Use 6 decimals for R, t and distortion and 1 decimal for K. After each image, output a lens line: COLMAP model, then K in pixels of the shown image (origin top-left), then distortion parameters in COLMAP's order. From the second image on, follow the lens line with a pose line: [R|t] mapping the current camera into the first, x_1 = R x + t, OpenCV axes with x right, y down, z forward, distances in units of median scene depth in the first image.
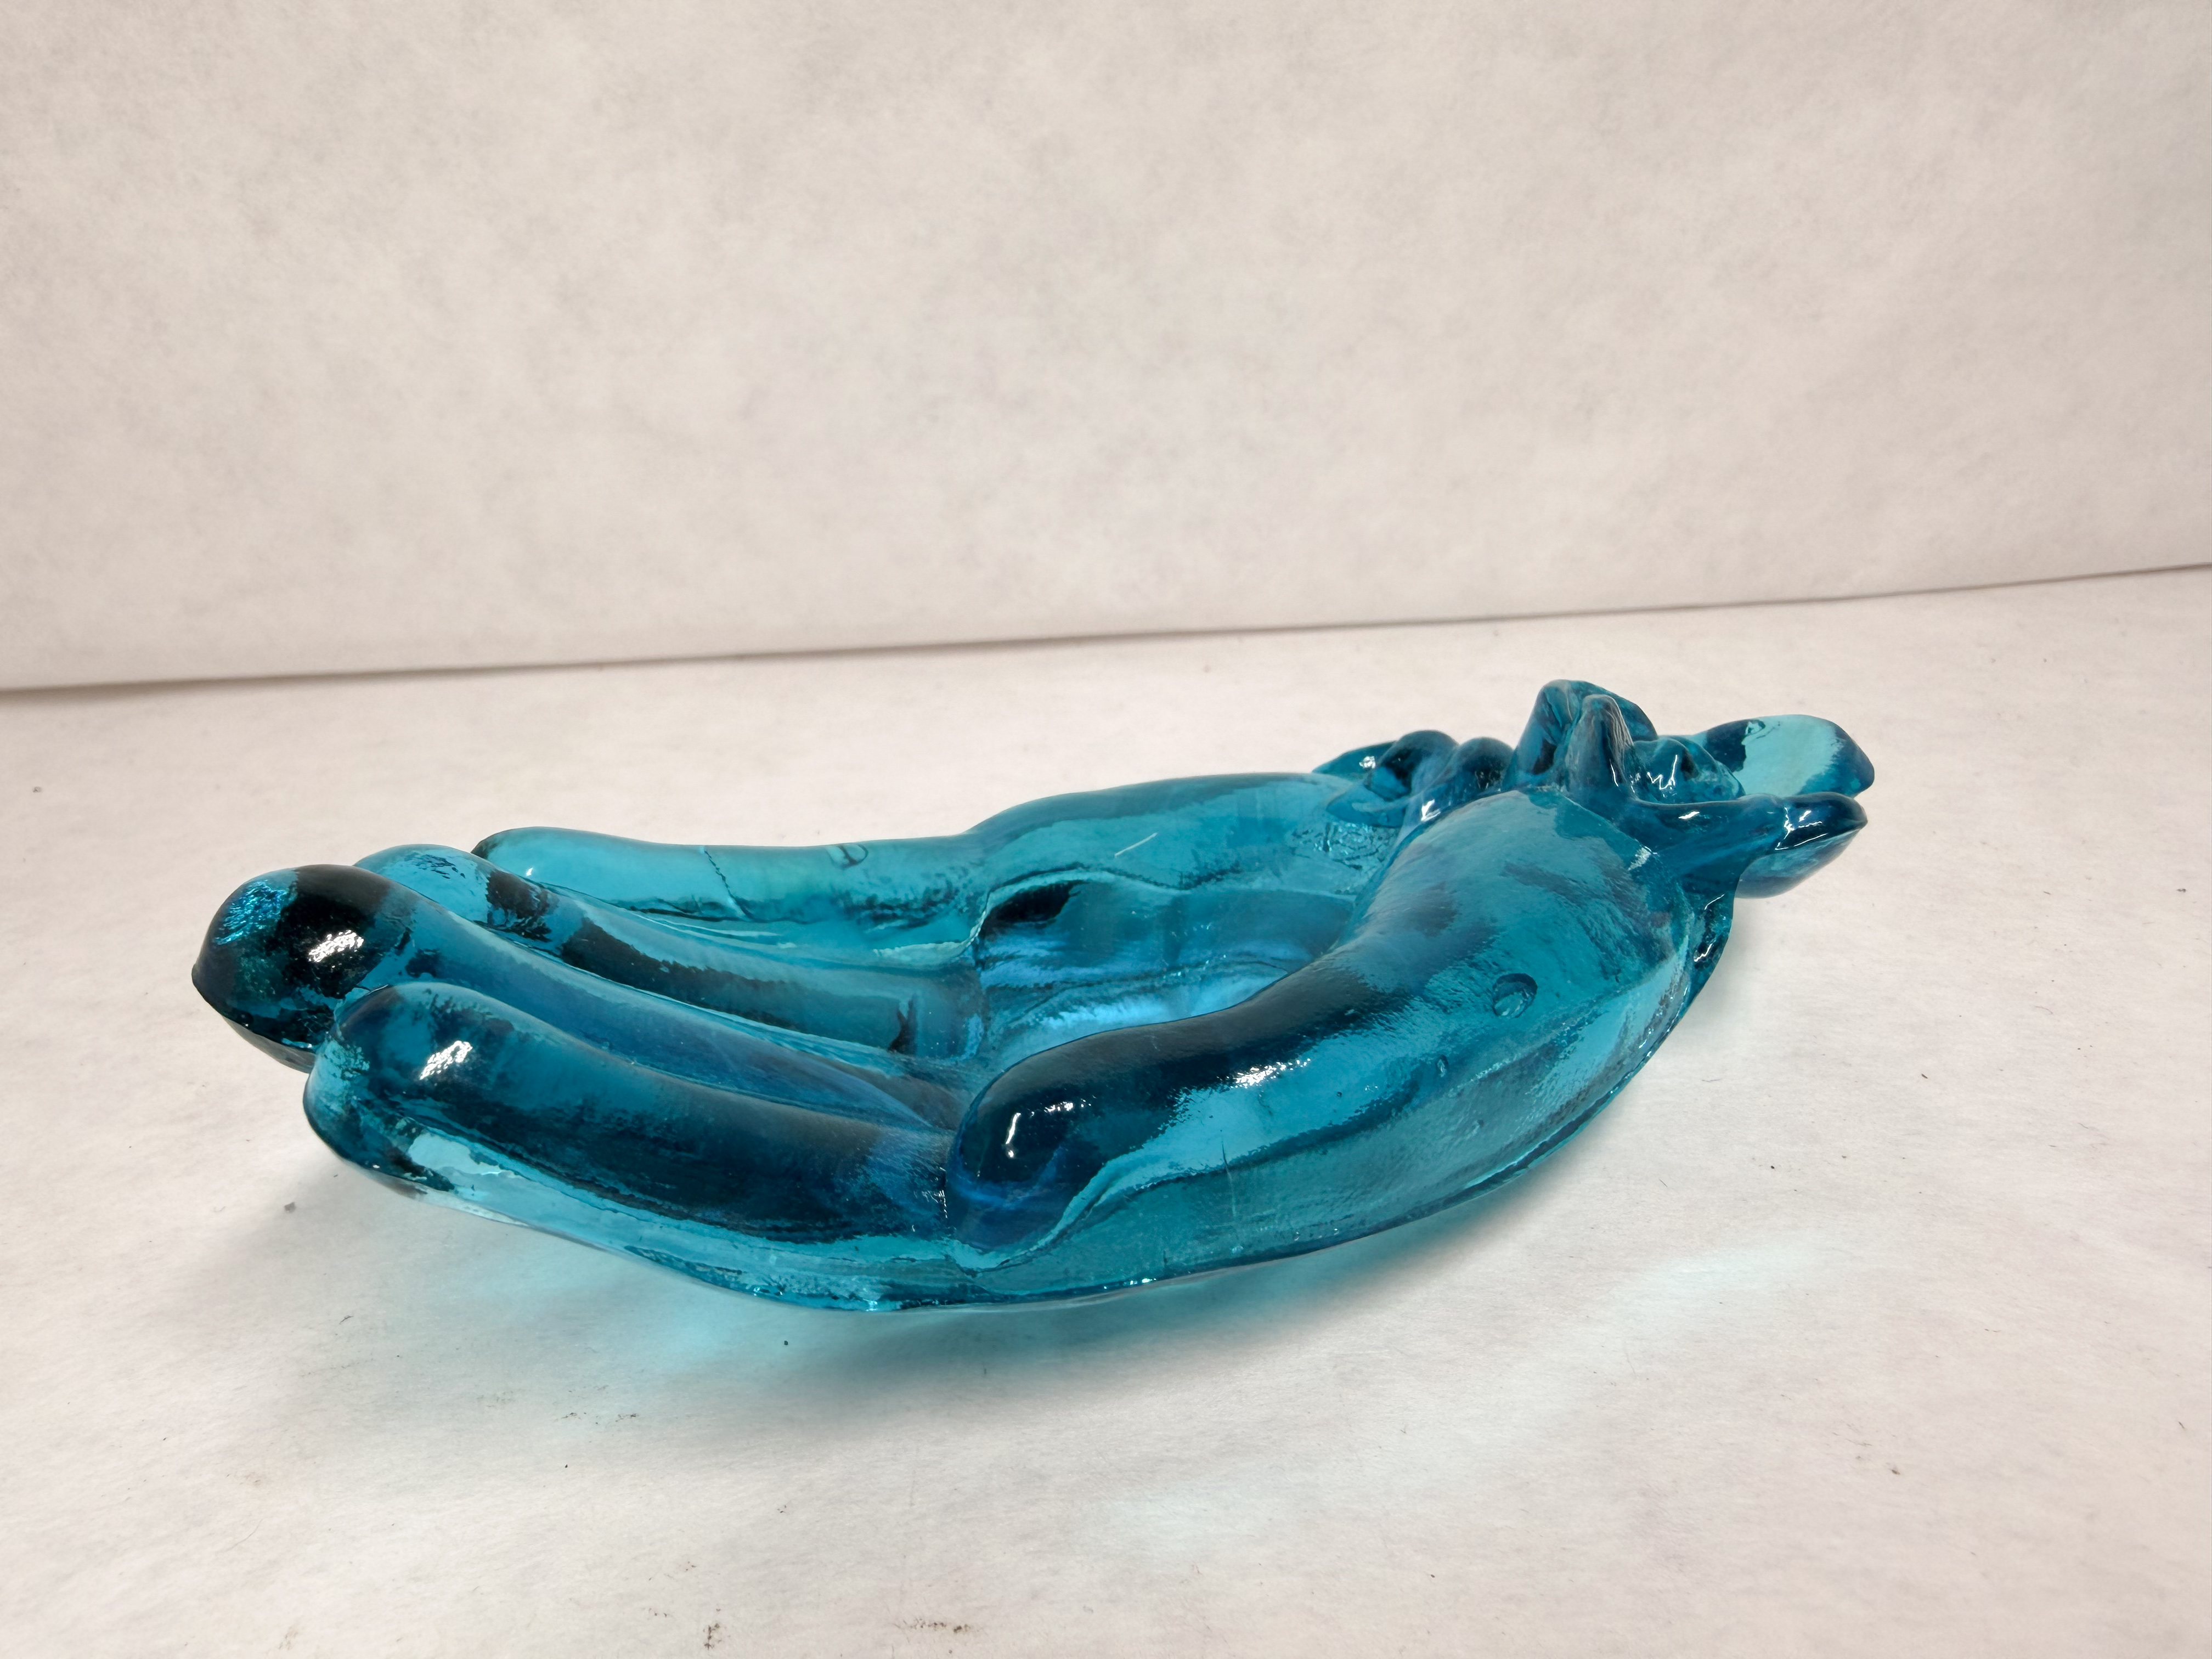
lens RADIAL K [[1531.3, 0, 1133.9], [0, 1531.3, 829.8], [0, 0, 1]] dist [0.031310, -0.035835]
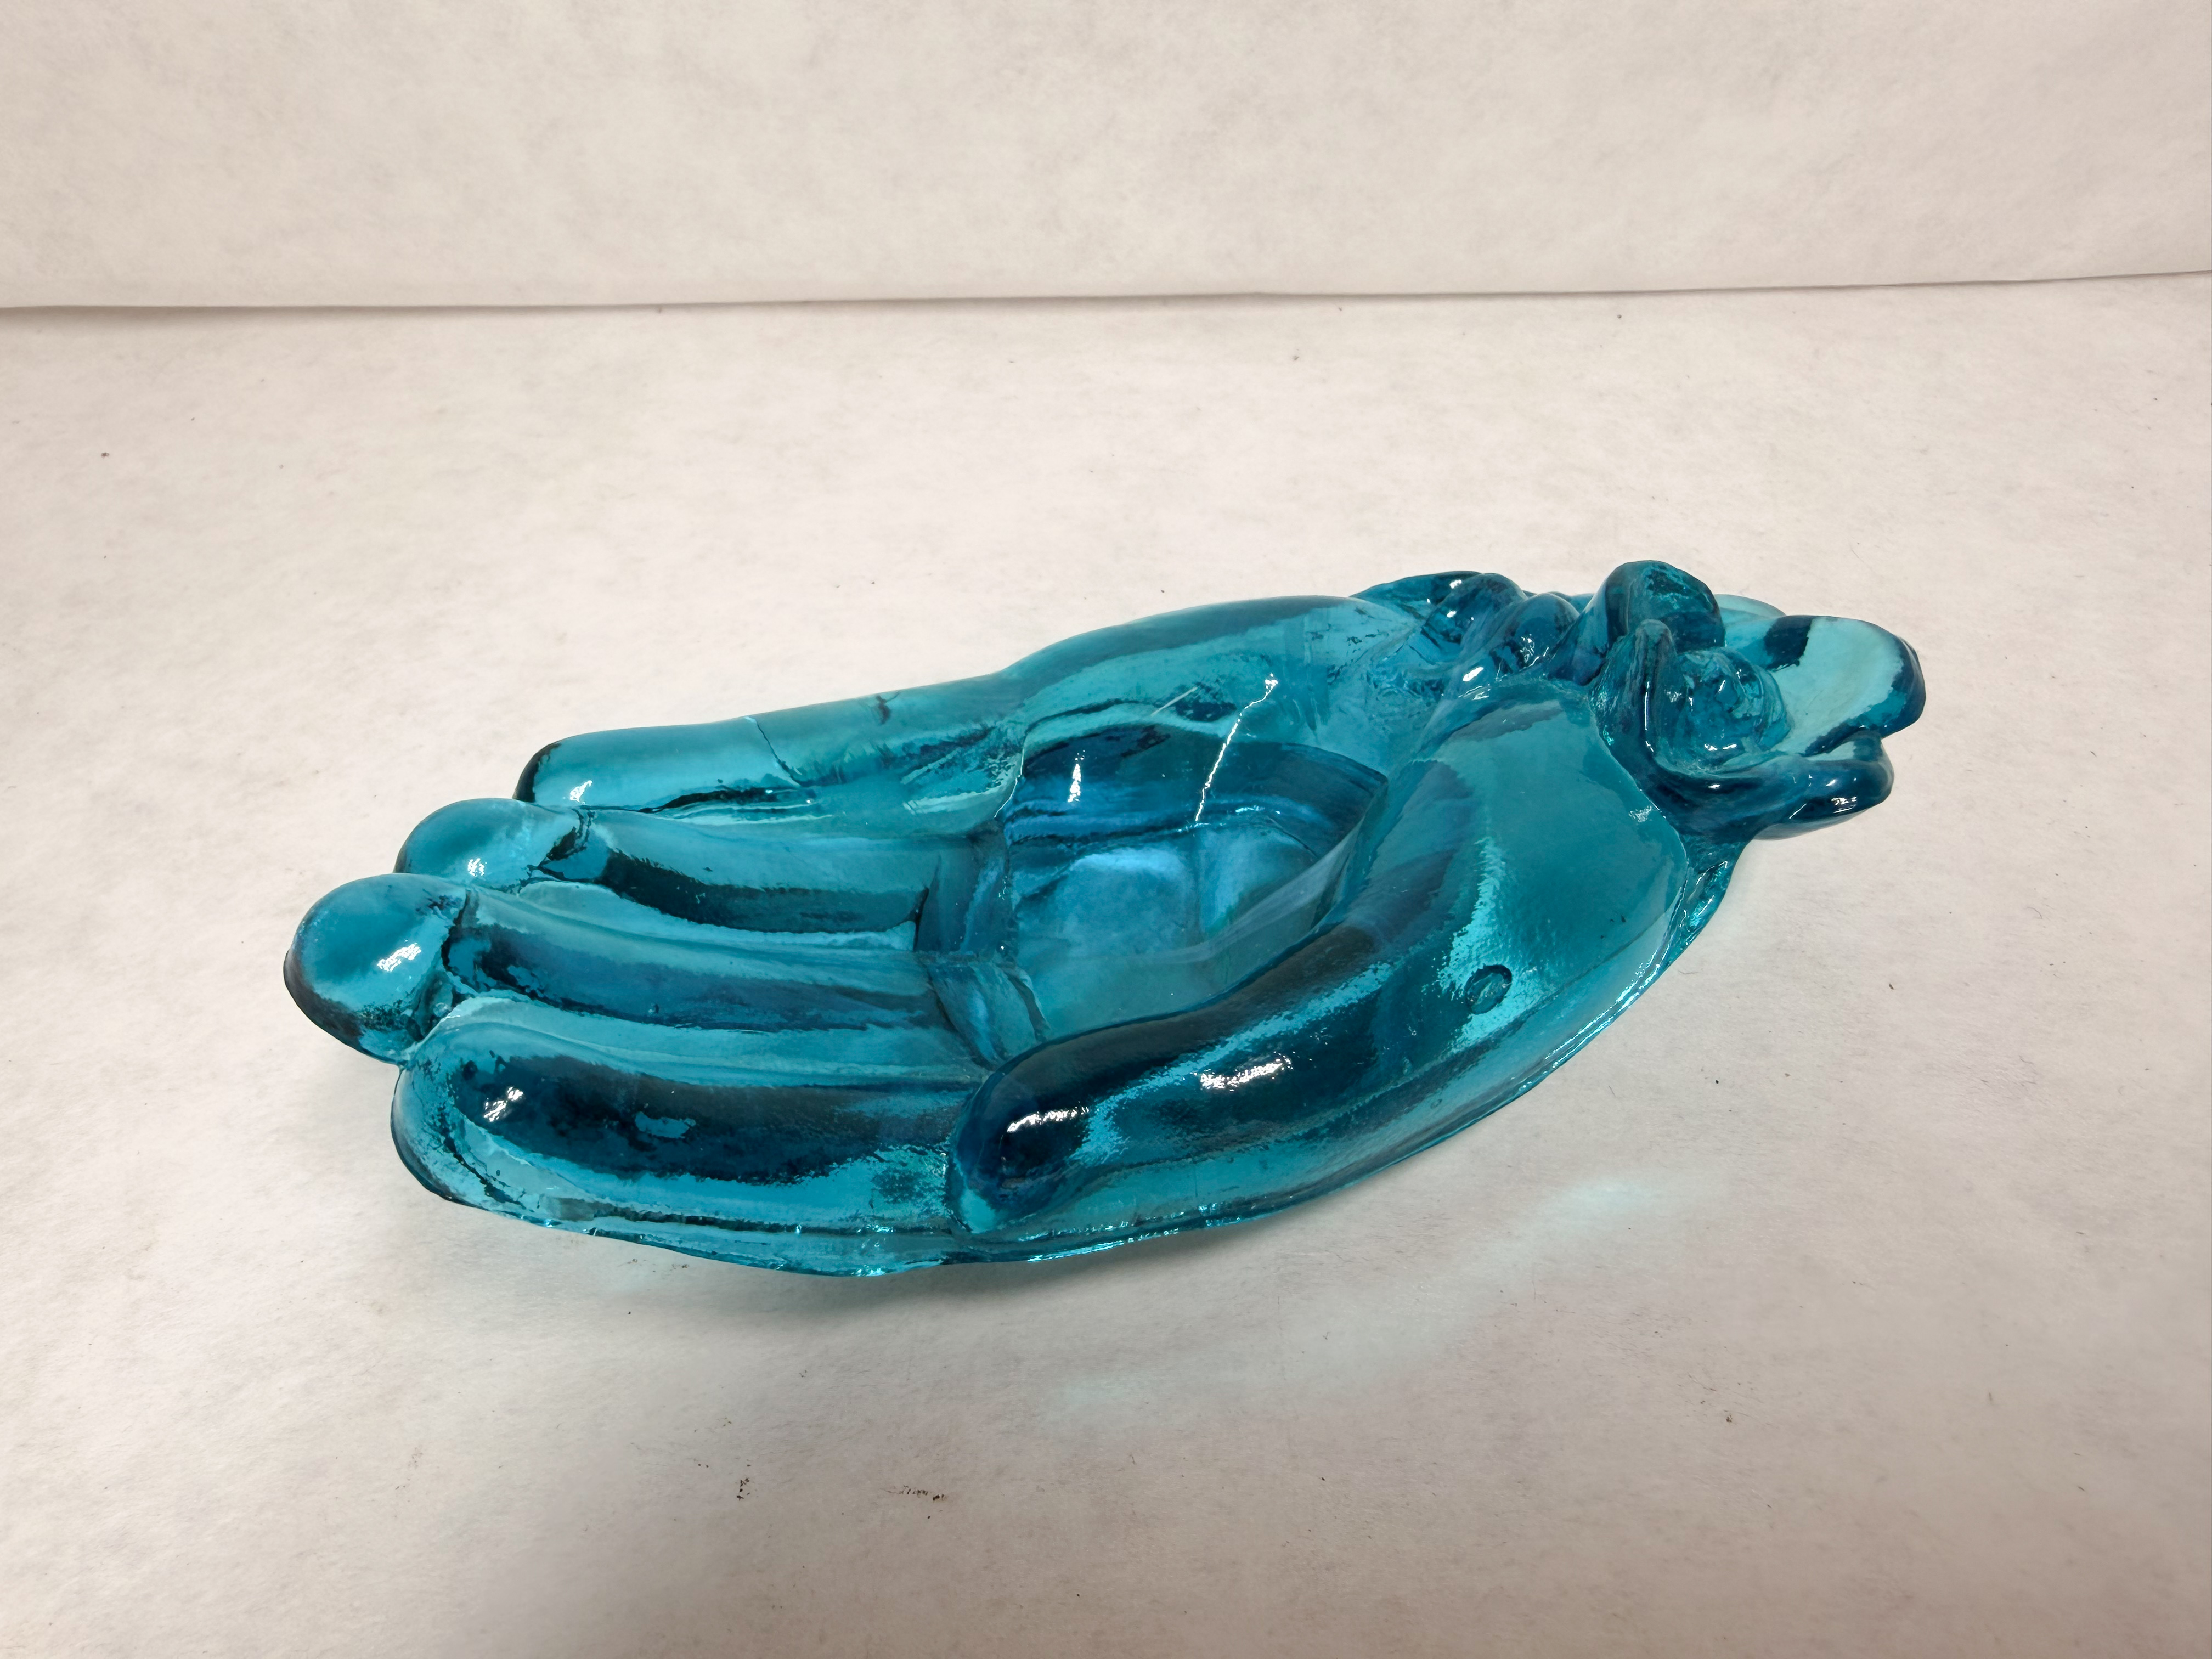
lens RADIAL K [[1552.7, 0, 1150.8], [0, 1552.7, 830.7], [0, 0, 1]] dist [0.026972, -0.024652]
pose [[0.993796, 0.109262, -0.020764, 0.021000], [-0.094648, 0.928907, 0.358014, -0.347741], [0.058406, -0.353828, 0.933485, 0.006016]]
